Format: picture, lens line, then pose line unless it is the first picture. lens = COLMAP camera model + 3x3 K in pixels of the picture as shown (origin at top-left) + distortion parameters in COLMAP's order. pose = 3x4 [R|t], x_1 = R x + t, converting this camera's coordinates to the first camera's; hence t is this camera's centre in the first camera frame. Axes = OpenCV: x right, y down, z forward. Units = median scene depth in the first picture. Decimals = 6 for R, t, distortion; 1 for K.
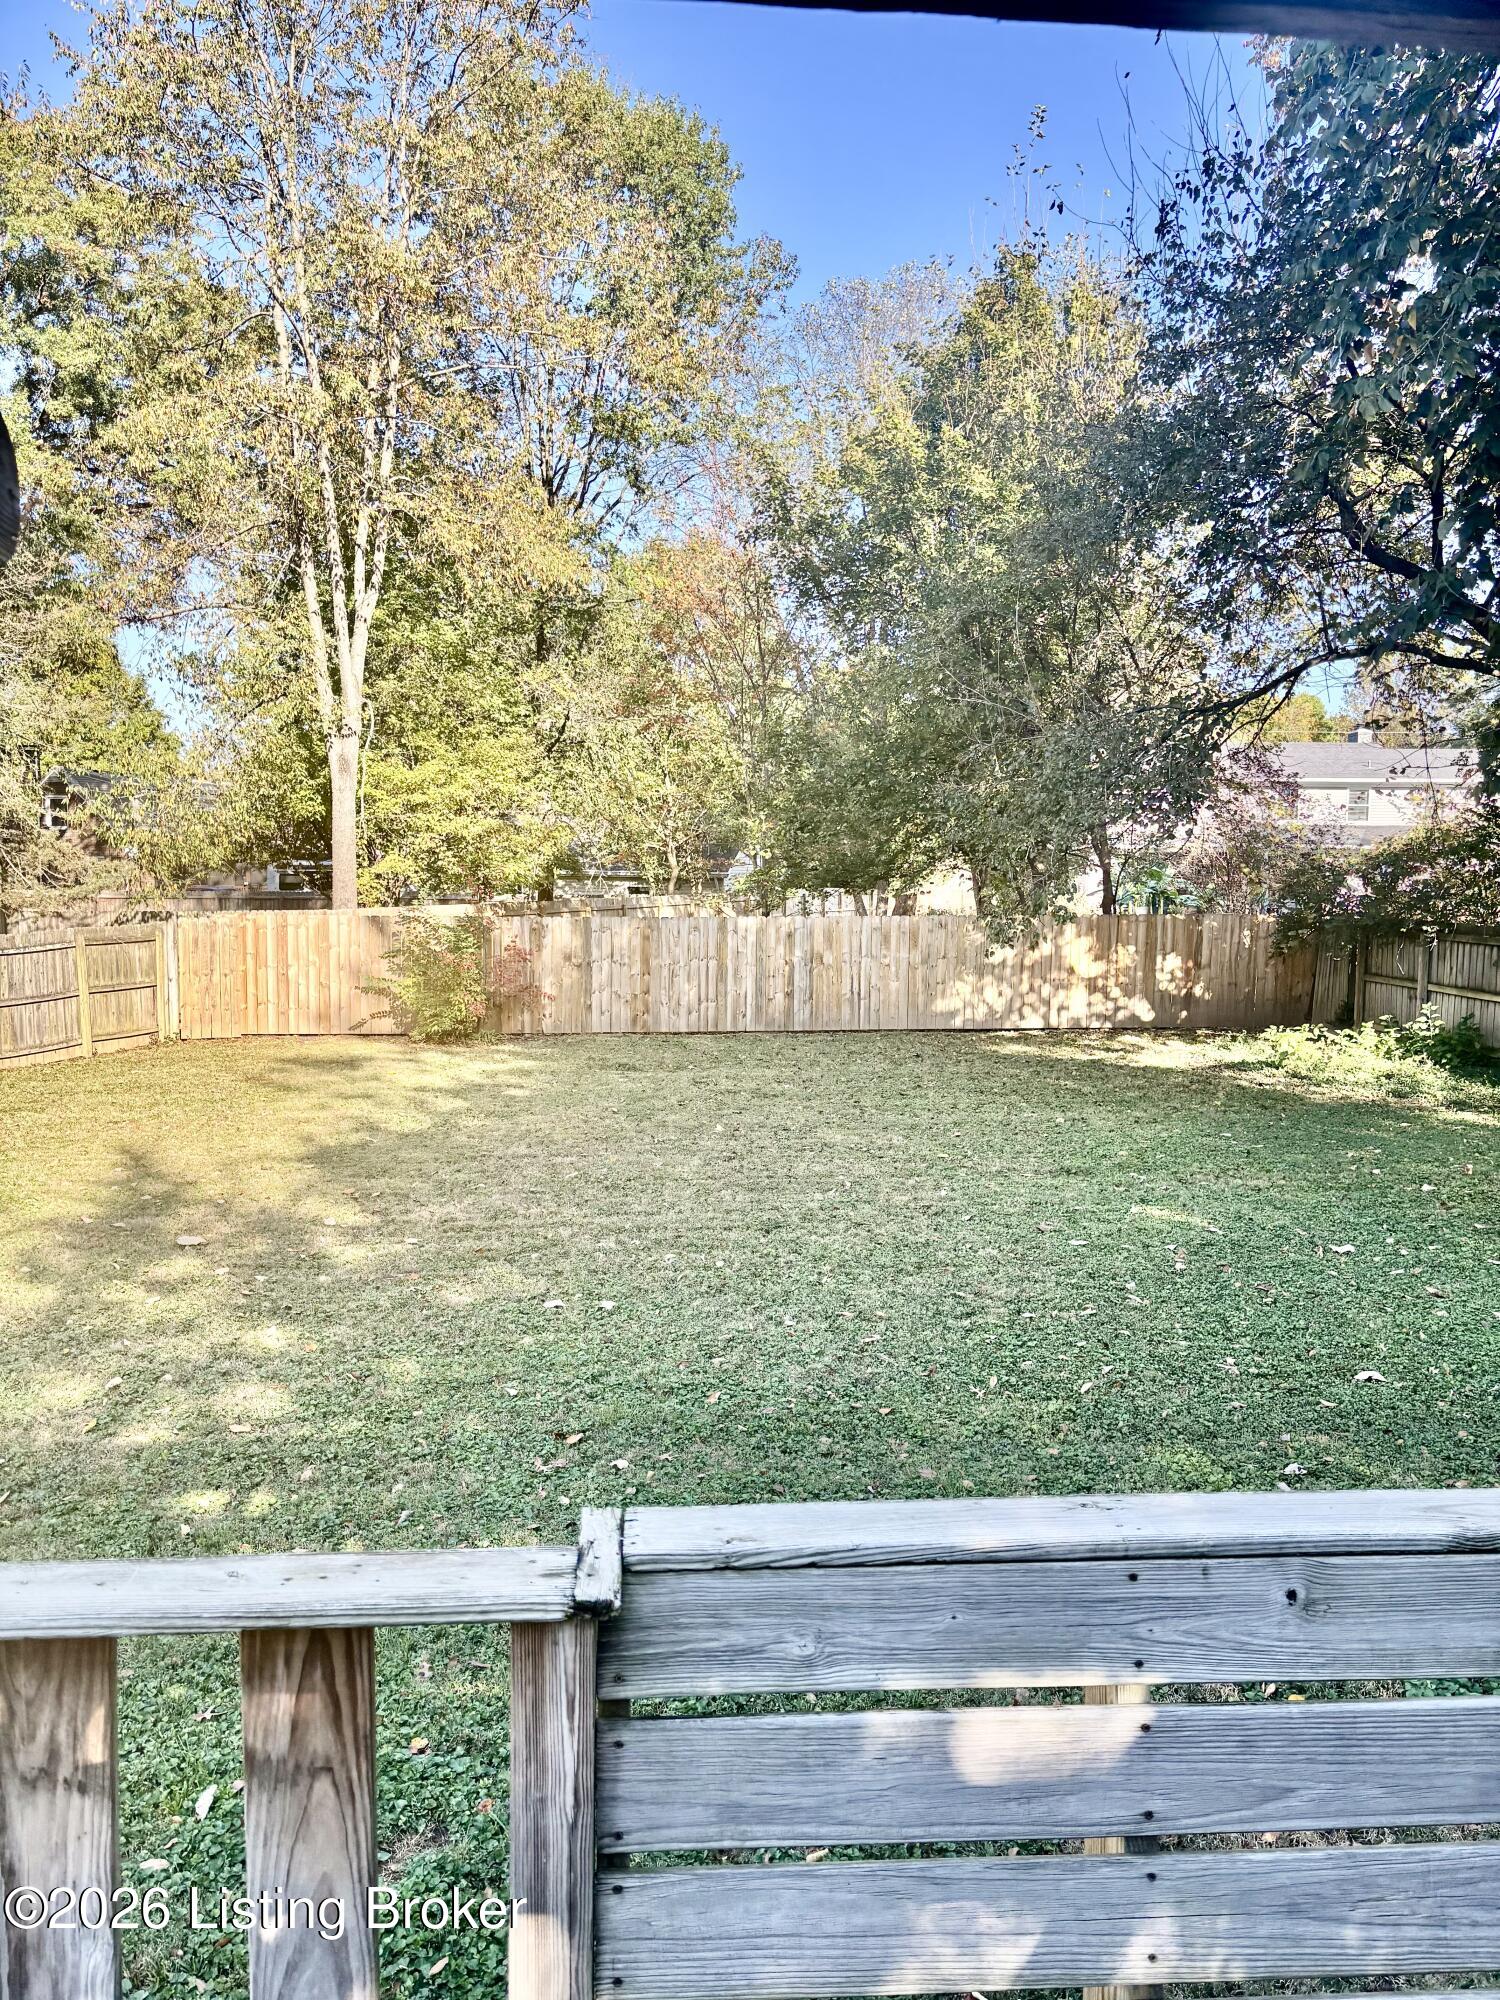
lens RADIAL K [[1506.7, 0, 751.4], [0, 1506.7, 1023.5], [0, 0, 1]] dist [0.122268, -0.212415]
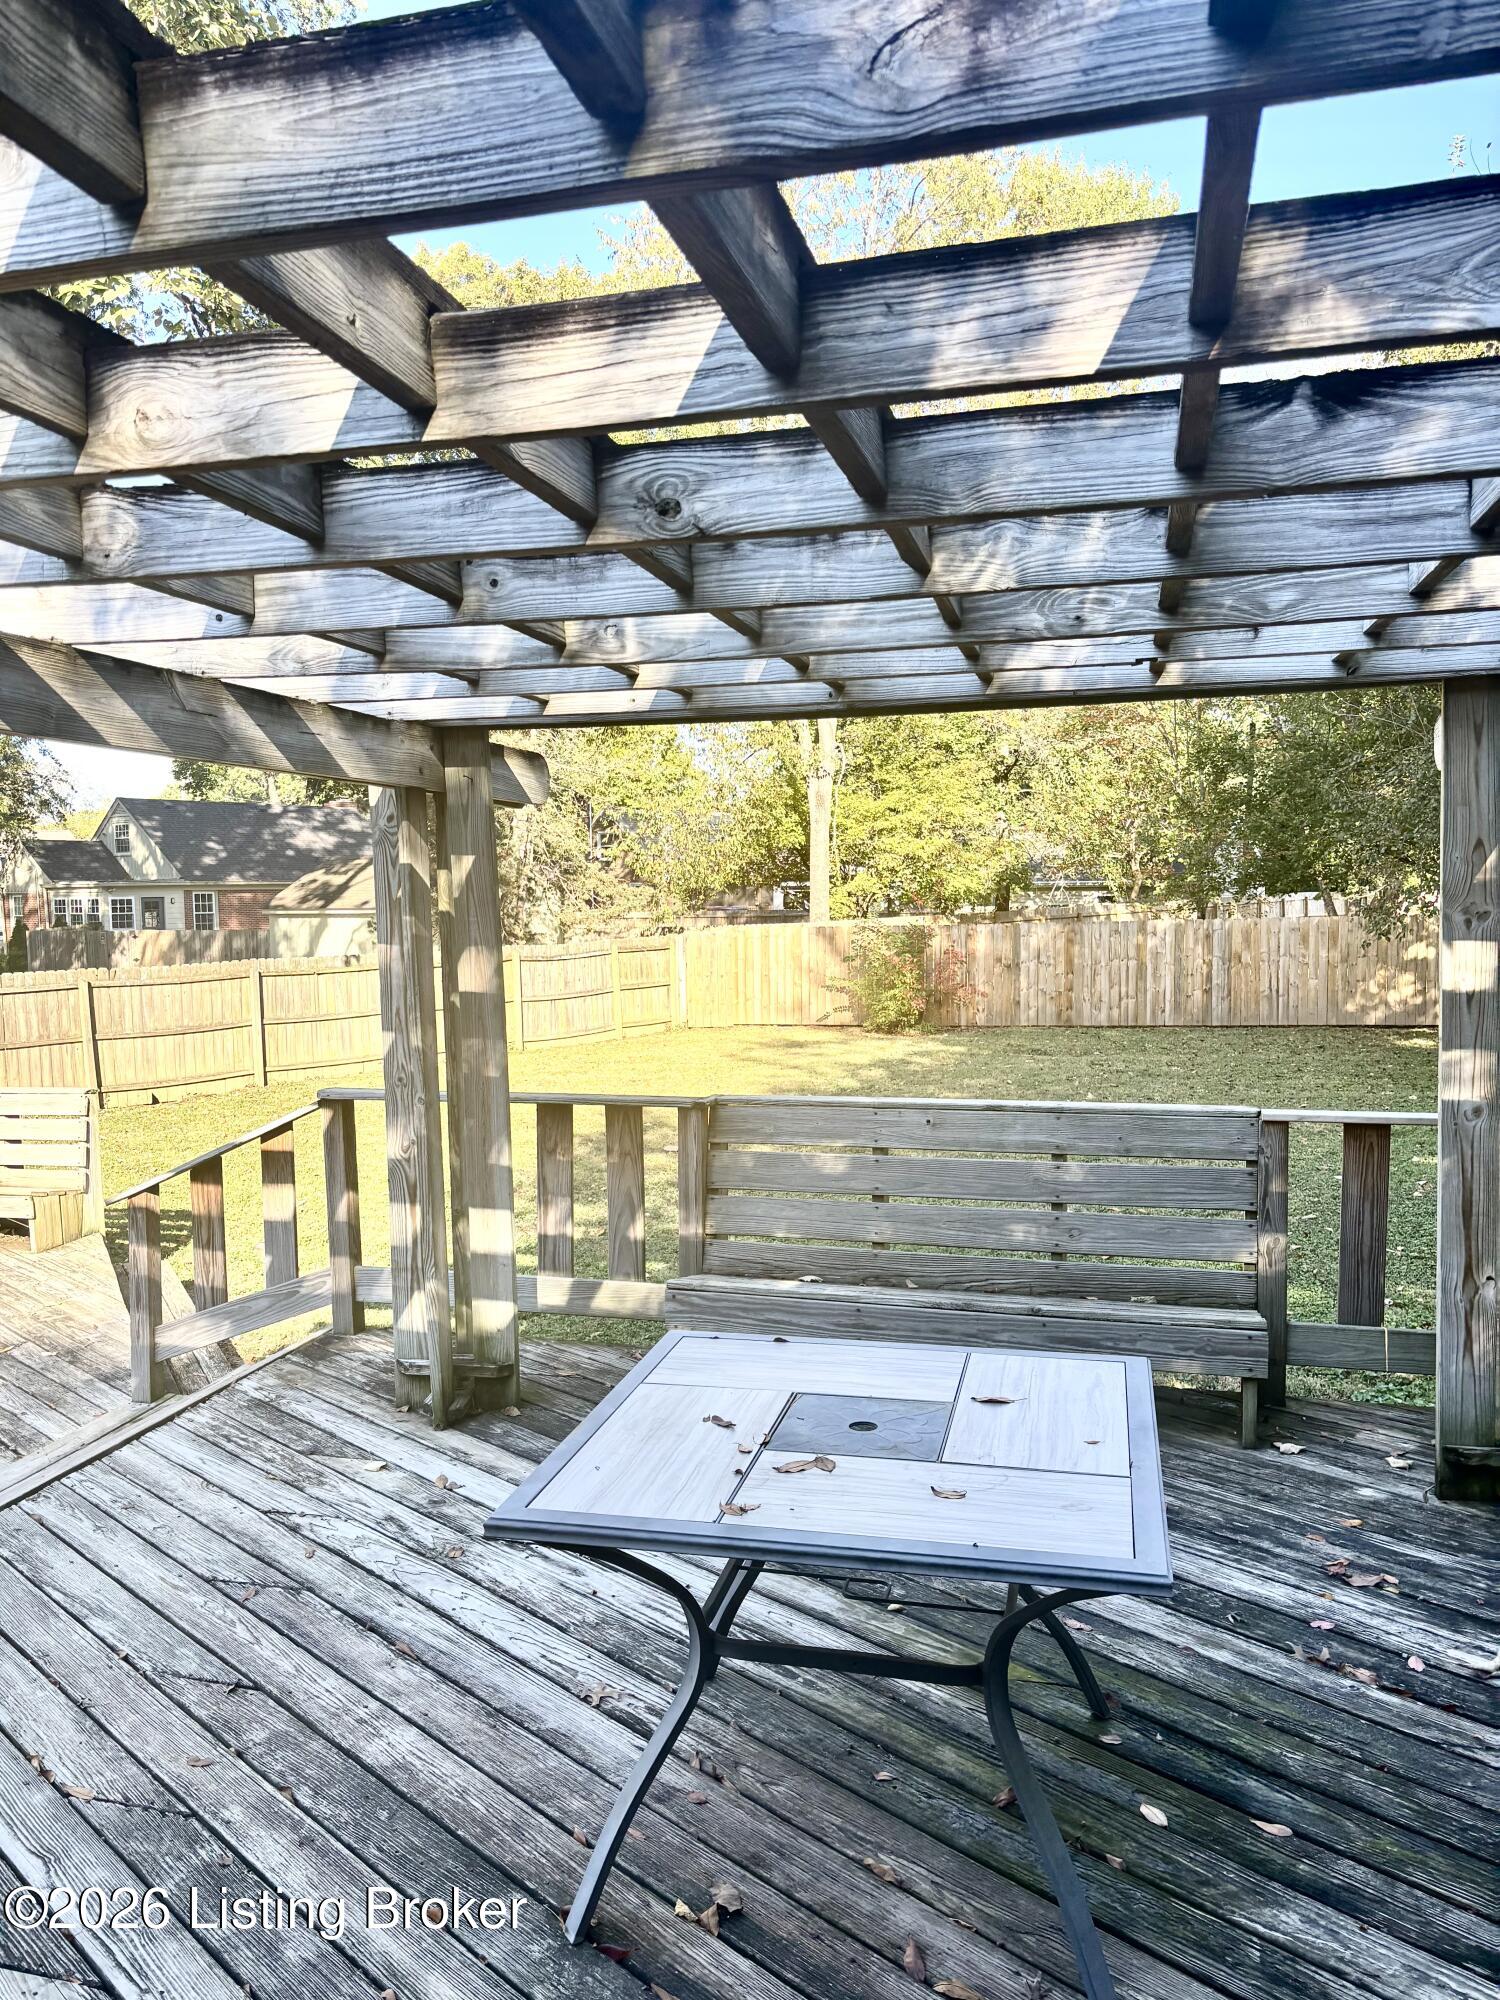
lens RADIAL K [[1525.5, 0, 740.9], [0, 1525.5, 1011.6], [0, 0, 1]] dist [0.086291, -0.080996]
pose [[0.943042, 0.002196, -0.332665, 0.072402], [-0.007996, 0.999839, -0.016067, 0.014657], [0.332577, 0.017812, 0.942908, -0.141463]]
